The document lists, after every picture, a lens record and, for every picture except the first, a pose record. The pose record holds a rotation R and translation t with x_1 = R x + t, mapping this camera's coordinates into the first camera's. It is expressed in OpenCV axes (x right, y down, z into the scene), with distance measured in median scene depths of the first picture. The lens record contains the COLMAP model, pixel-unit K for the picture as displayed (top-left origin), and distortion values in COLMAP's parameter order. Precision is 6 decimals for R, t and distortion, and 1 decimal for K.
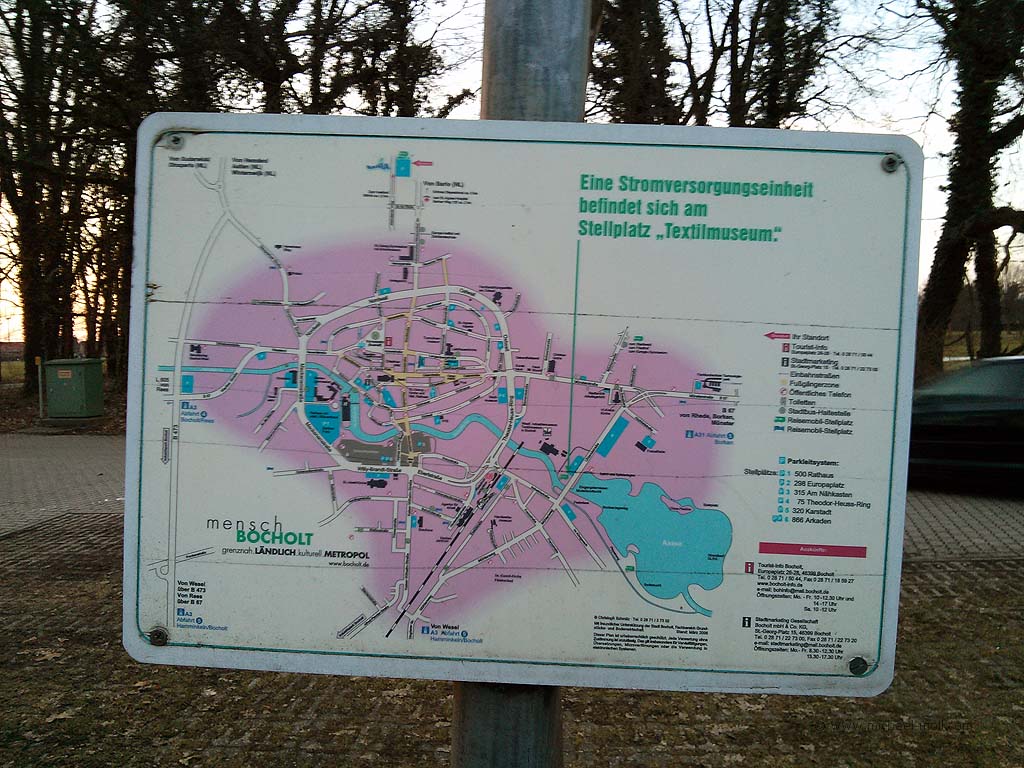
lens RADIAL K [[913.4, 0, 512.0], [0, 913.4, 384.0], [0, 0, 1]] dist [0.005023, -0.125605]
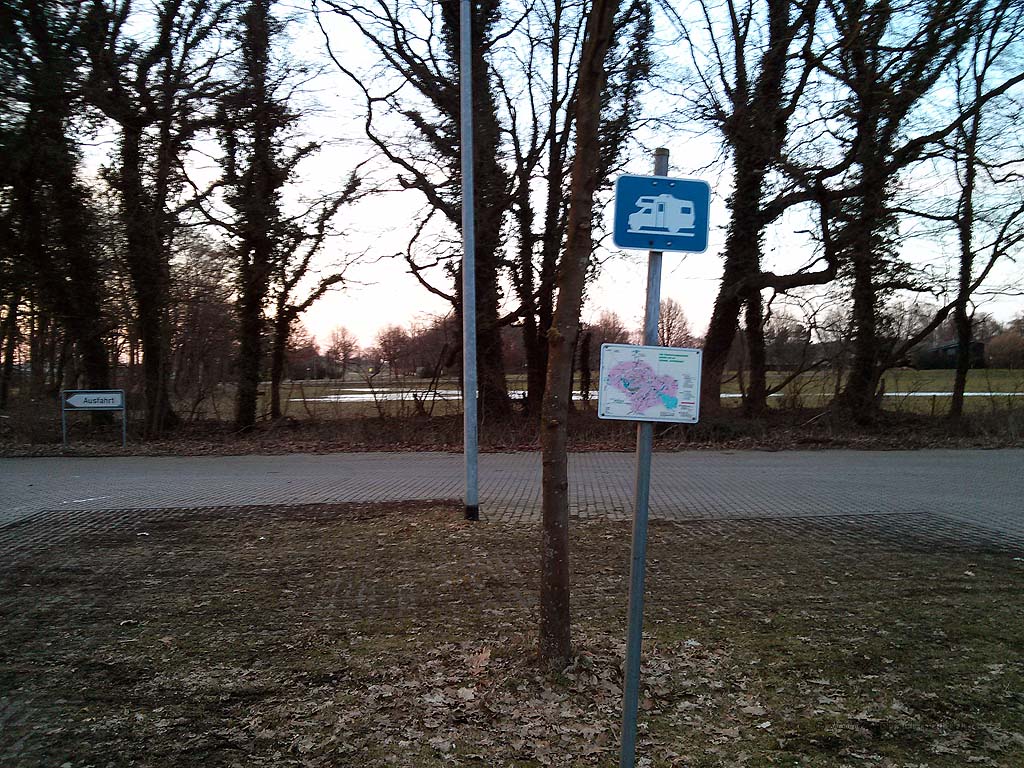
lens RADIAL K [[913.4, 0, 512.0], [0, 913.4, 384.0], [0, 0, 1]] dist [0.005023, -0.125605]
pose [[0.976860, 0.013365, 0.213460, -2.861078], [-0.005463, 0.999279, -0.037565, 0.332438], [-0.213808, 0.035530, 0.976229, -6.418038]]
